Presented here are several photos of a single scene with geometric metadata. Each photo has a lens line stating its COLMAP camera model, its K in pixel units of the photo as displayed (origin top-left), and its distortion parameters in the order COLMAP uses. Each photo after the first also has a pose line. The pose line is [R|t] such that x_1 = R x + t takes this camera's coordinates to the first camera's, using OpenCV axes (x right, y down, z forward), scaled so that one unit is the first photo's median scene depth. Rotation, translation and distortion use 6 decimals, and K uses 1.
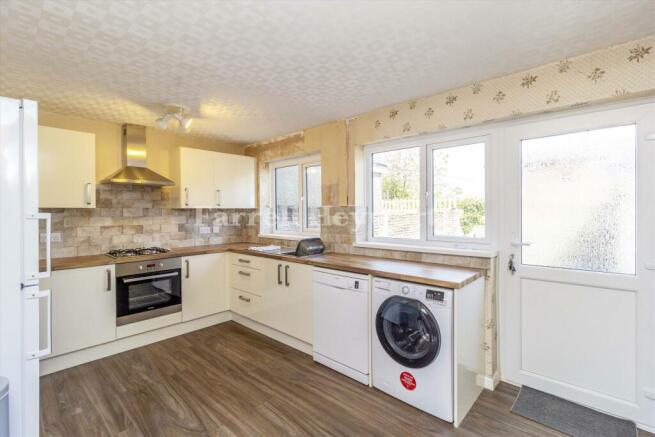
lens RADIAL K [[303.5, 0, 329.6], [0, 303.5, 209.8], [0, 0, 1]] dist [0.000317, -0.000108]
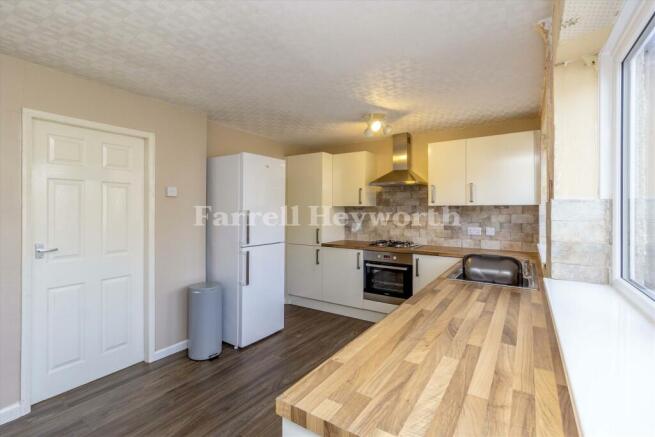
lens RADIAL K [[303.5, 0, 329.6], [0, 303.5, 209.8], [0, 0, 1]] dist [0.000317, -0.000108]
pose [[0.167015, 0.007813, -0.985923, 0.456996], [0.003463, 0.999958, 0.008511, -0.001752], [0.985948, -0.004835, 0.166981, 0.552870]]
